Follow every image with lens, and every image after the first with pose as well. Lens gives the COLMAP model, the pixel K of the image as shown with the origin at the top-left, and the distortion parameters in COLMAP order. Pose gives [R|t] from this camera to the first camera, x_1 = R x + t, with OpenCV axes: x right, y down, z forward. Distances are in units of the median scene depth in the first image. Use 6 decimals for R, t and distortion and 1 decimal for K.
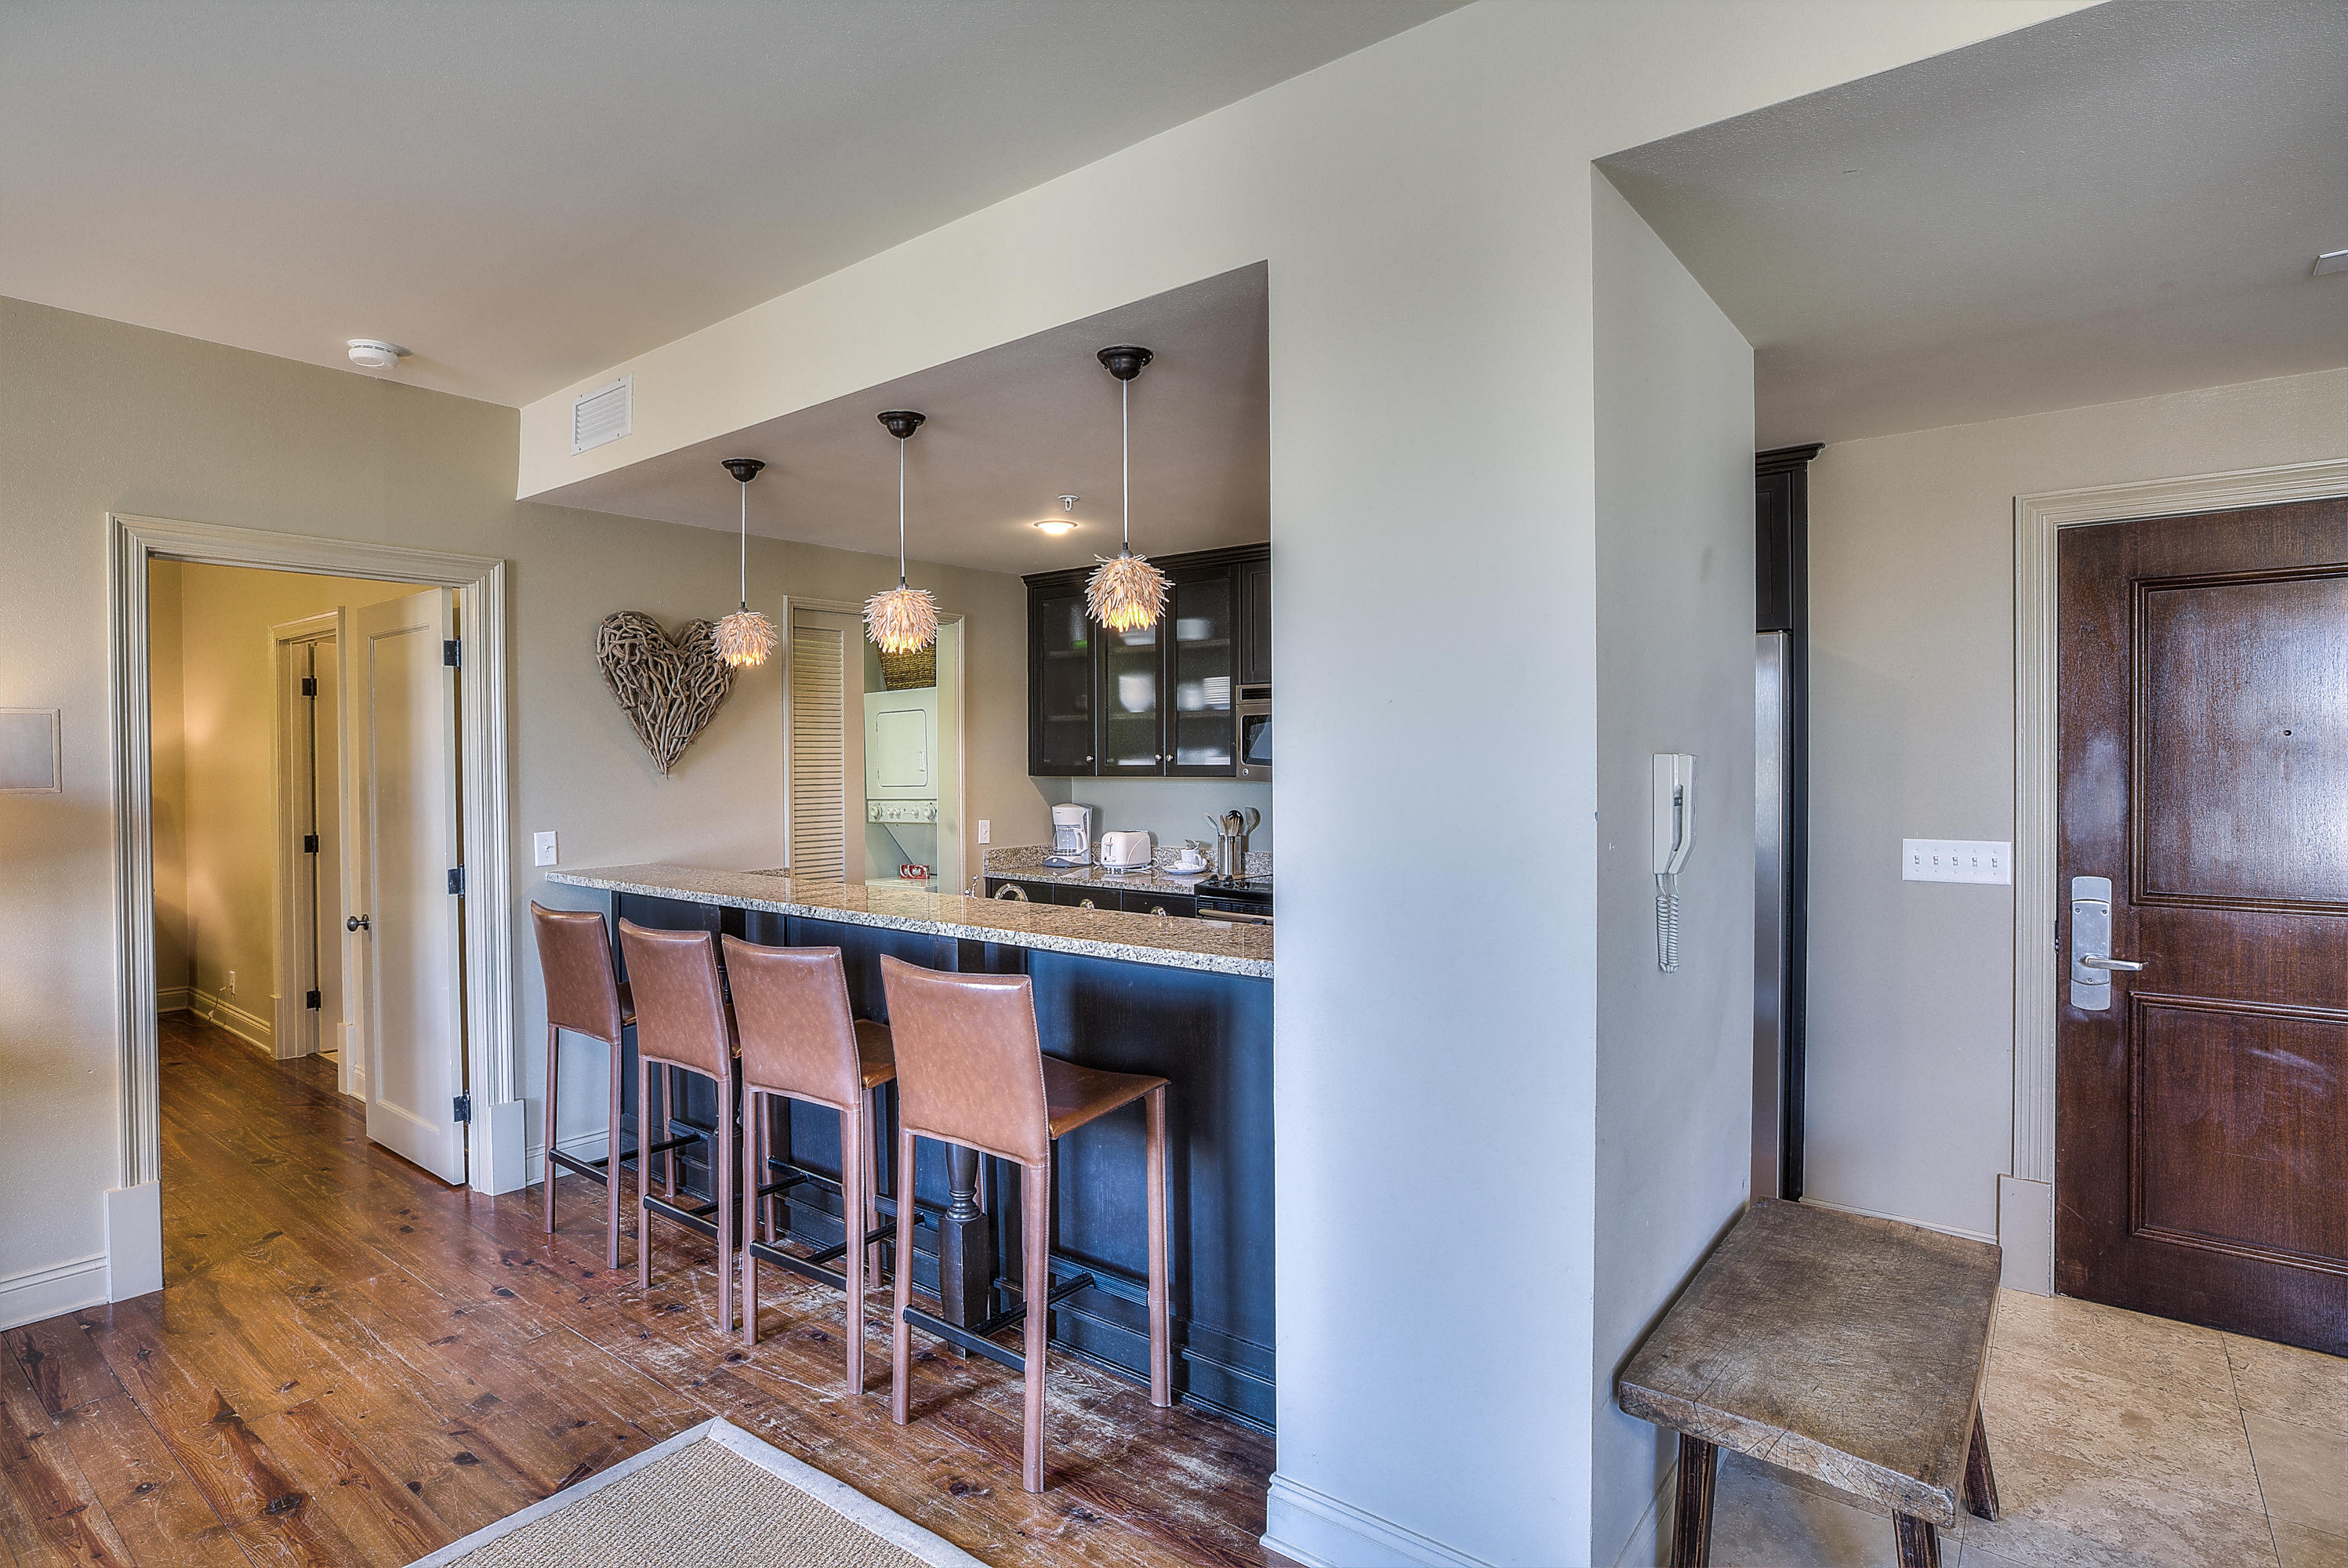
lens RADIAL K [[1199.1, 0, 1189.4], [0, 1199.1, 757.9], [0, 0, 1]] dist [-0.020916, 0.001380]
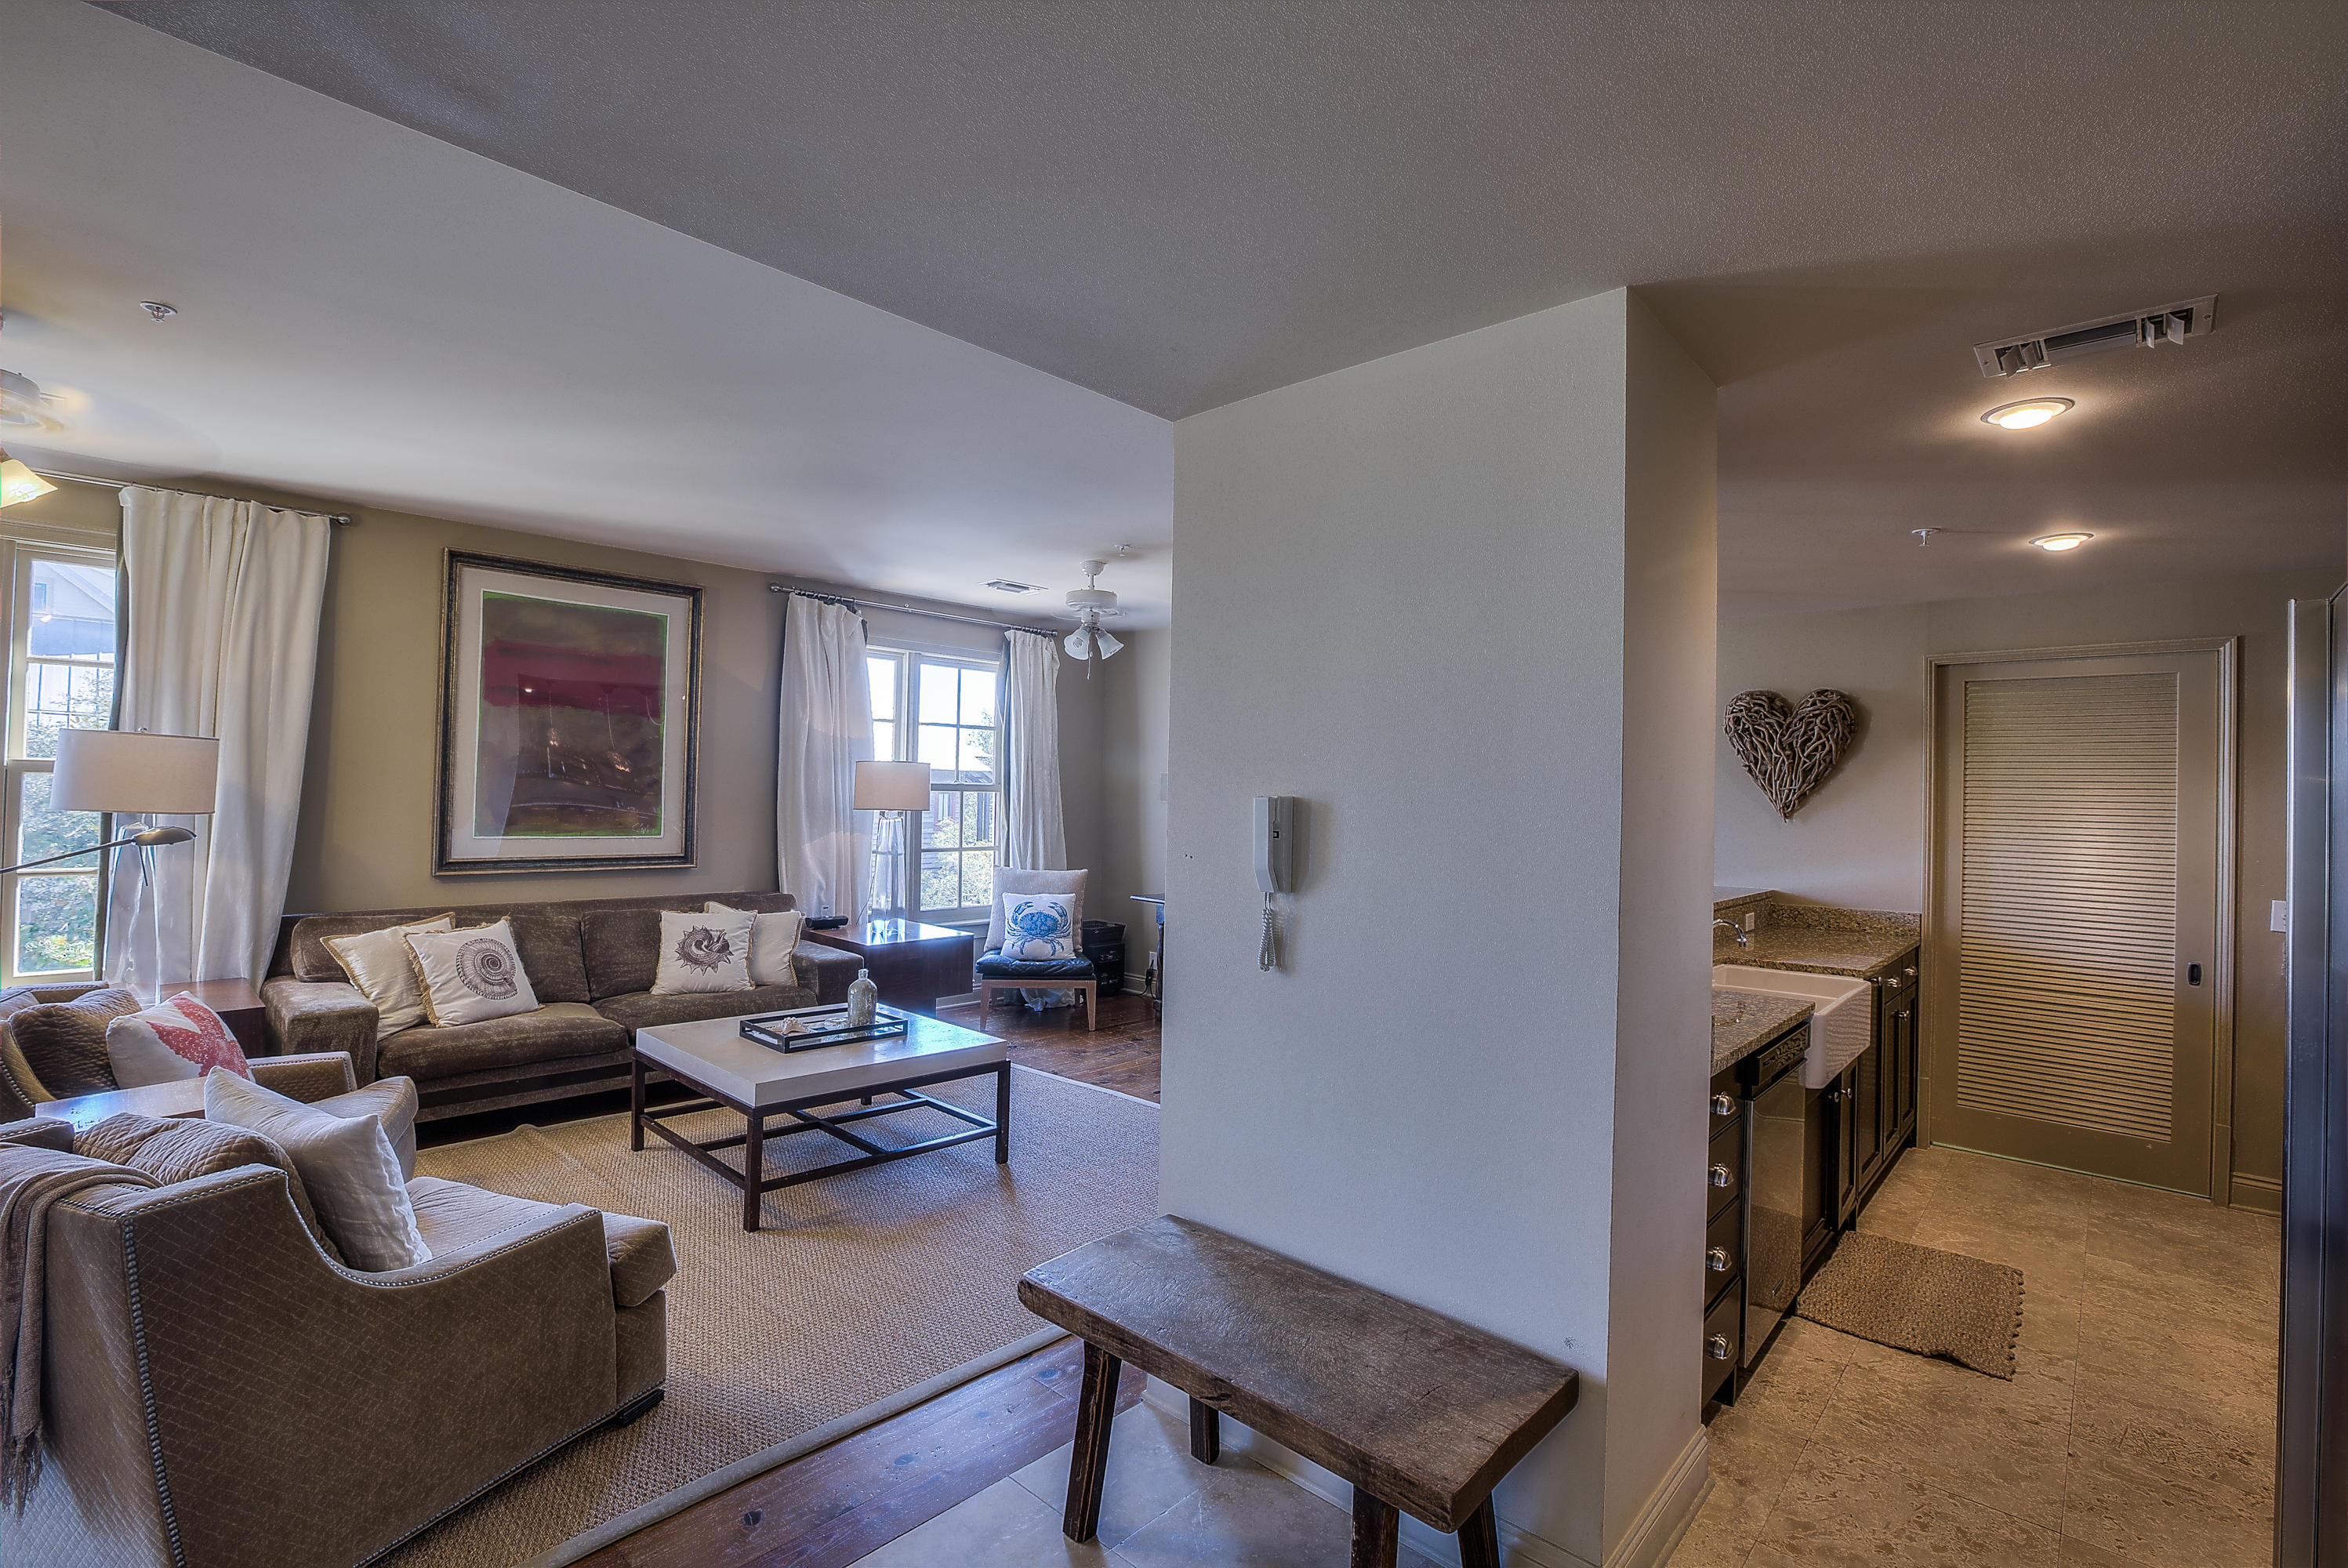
lens RADIAL K [[1076.0, 0, 1154.6], [0, 1076.0, 783.3], [0, 0, 1]] dist [-0.031256, 0.008115]
pose [[-0.107445, -0.006974, -0.994187, 0.582029], [-0.019550, 0.999797, -0.004901, -0.003821], [0.994019, 0.018909, -0.107560, 0.381779]]
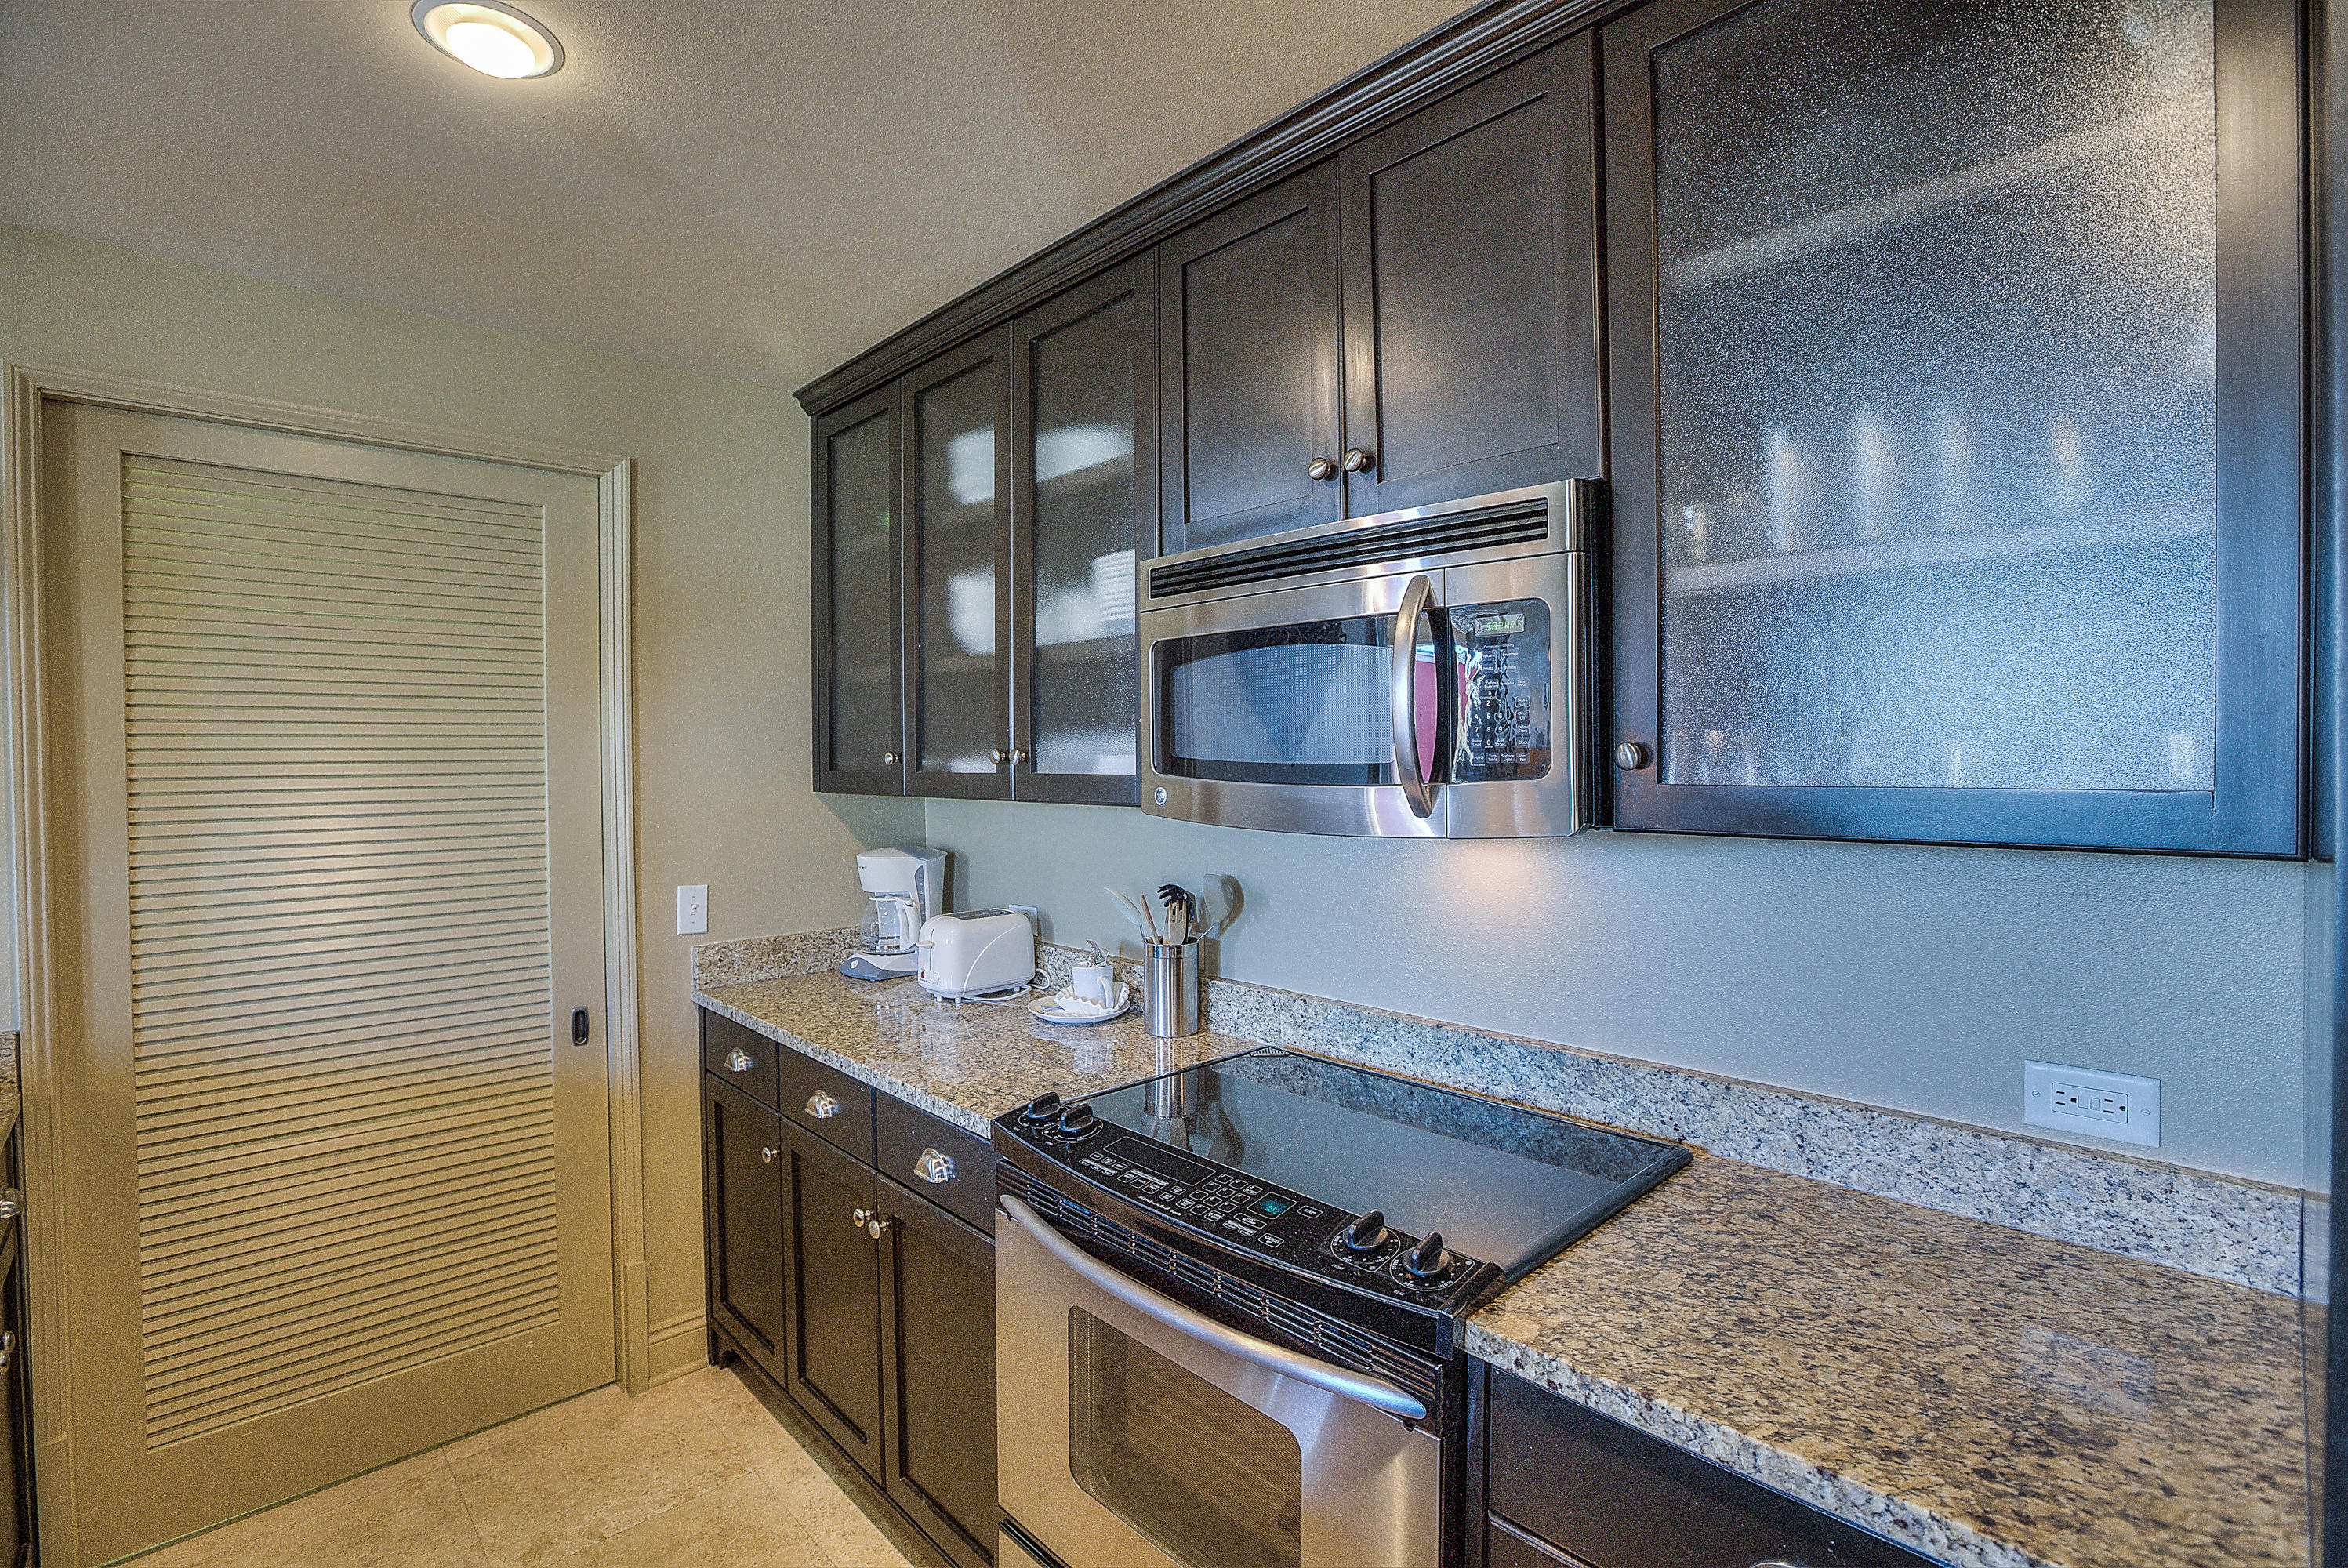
lens RADIAL K [[1076.0, 0, 1166.7], [0, 1076.0, 785.1], [0, 0, 1]] dist [-0.031256, 0.008115]
pose [[0.984821, 0.000106, -0.173575, 0.098120], [0.004676, 0.999621, 0.027140, 0.000045], [0.173512, -0.027539, 0.984447, 0.635635]]
